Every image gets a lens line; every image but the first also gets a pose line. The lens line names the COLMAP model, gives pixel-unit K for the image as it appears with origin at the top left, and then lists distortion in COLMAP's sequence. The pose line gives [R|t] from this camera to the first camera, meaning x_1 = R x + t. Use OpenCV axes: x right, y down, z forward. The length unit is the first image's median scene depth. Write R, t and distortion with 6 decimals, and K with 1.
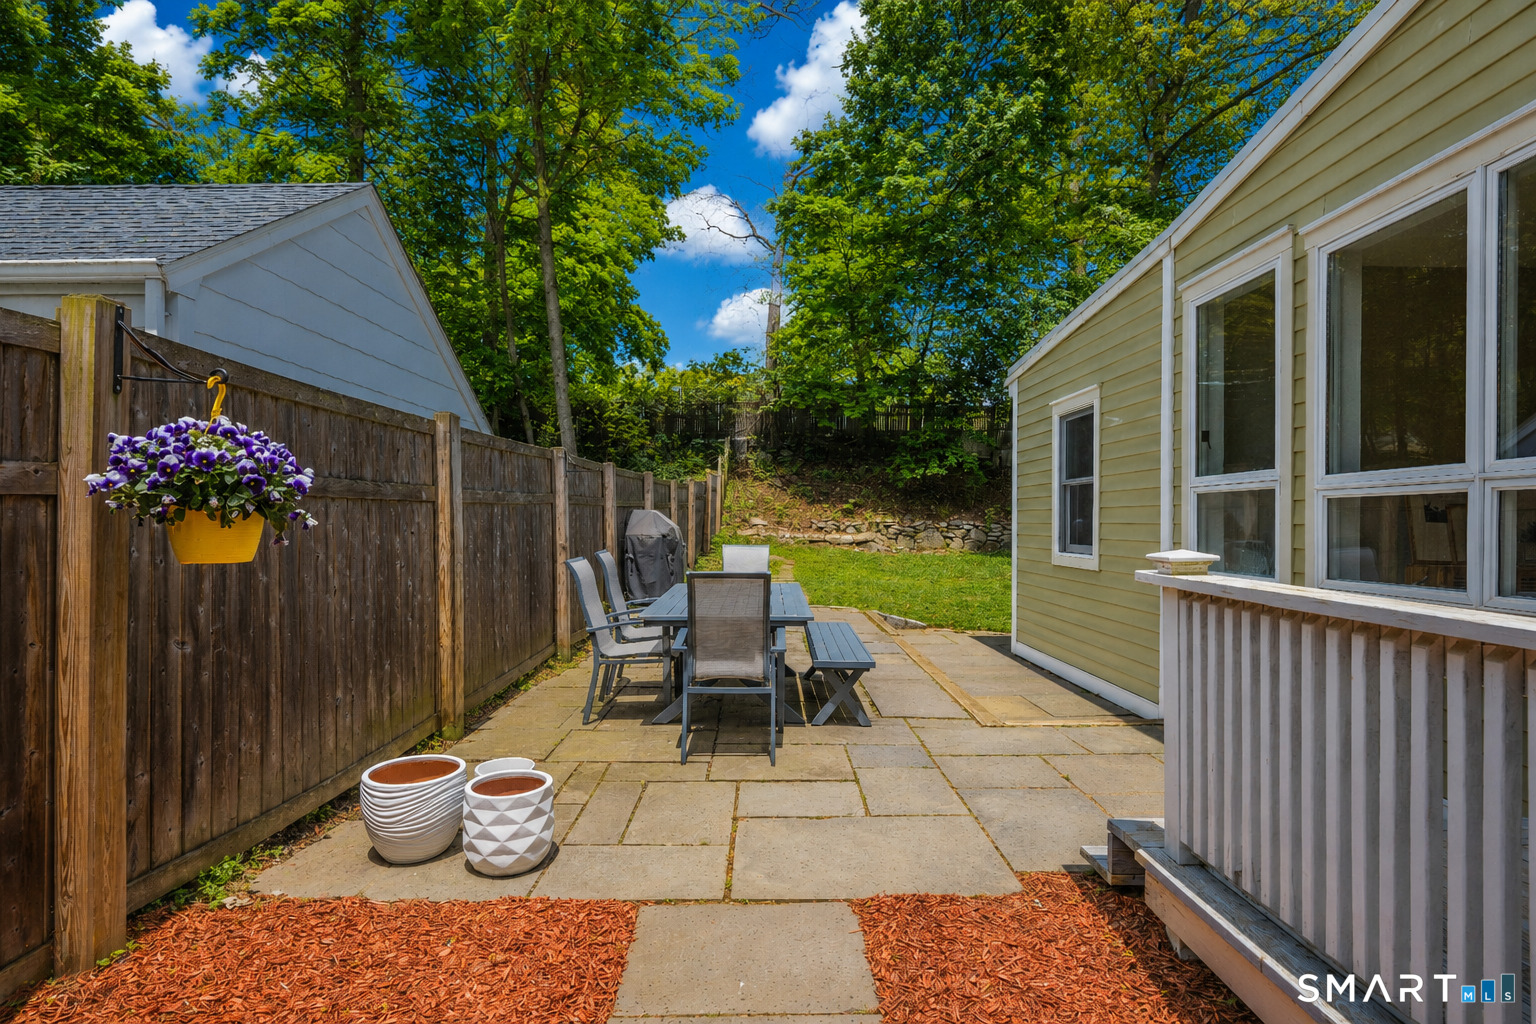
lens RADIAL K [[775.3, 0, 770.3], [0, 775.3, 513.0], [0, 0, 1]] dist [0.003001, 0.000020]
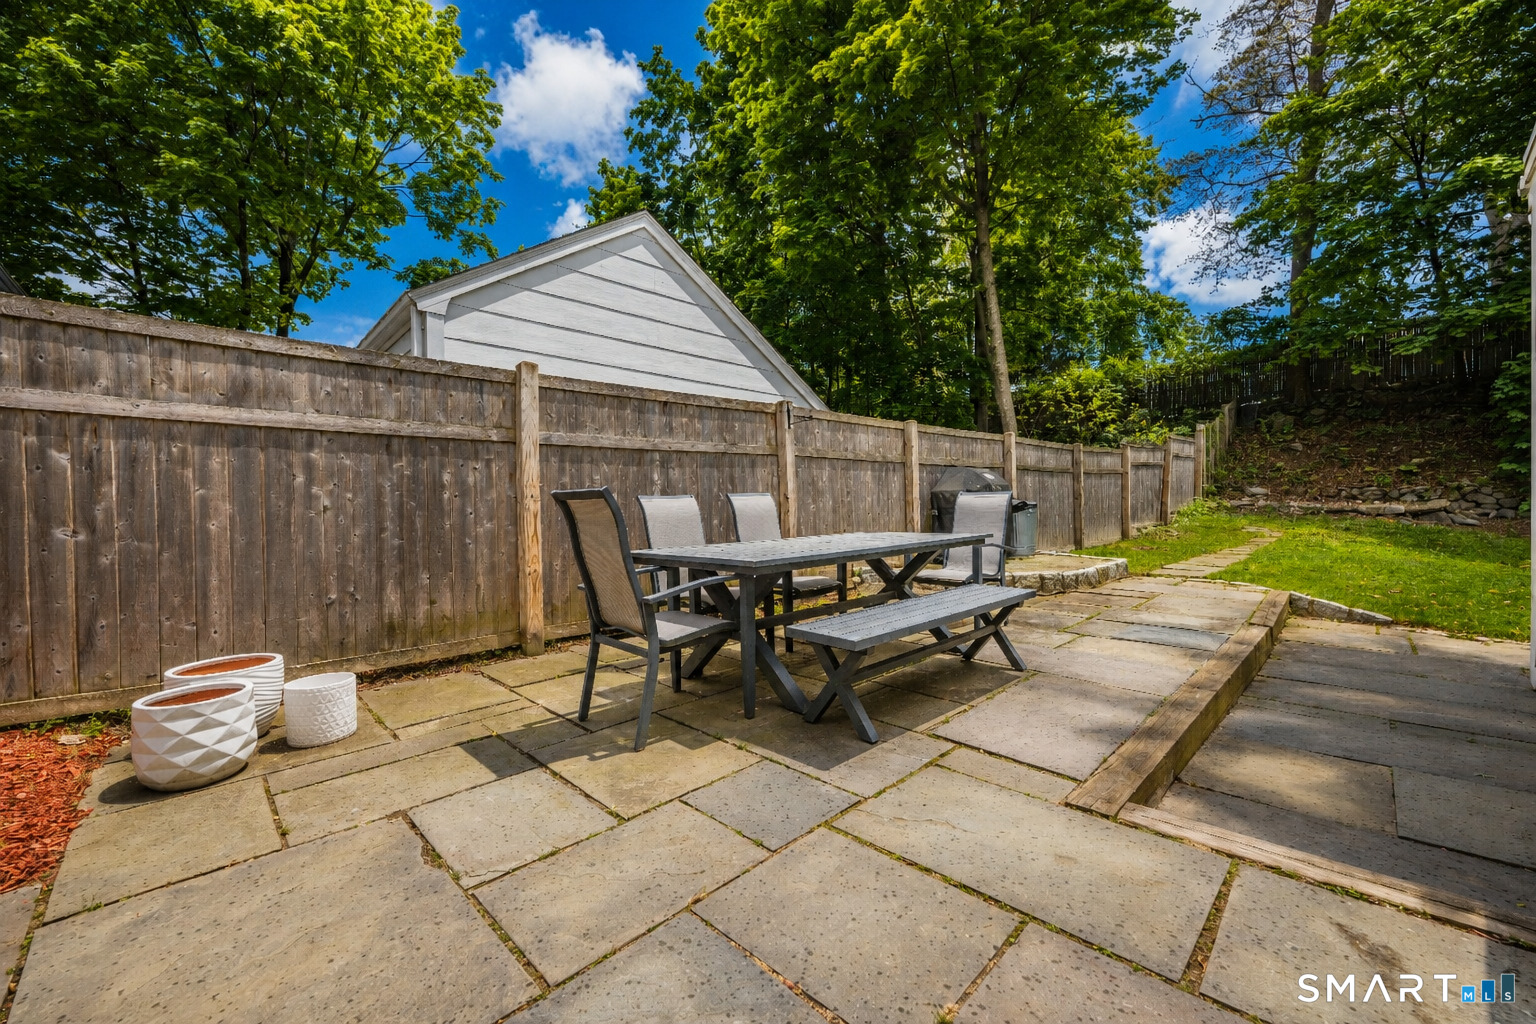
lens RADIAL K [[600.2, 0, 766.5], [0, 600.2, 509.7], [0, 0, 1]] dist [-0.003941, -0.000514]
pose [[0.691596, -0.019349, -0.722025, 0.269754], [0.026400, 0.999650, -0.001502, 0.054516], [0.721802, -0.018023, 0.691865, 0.387343]]
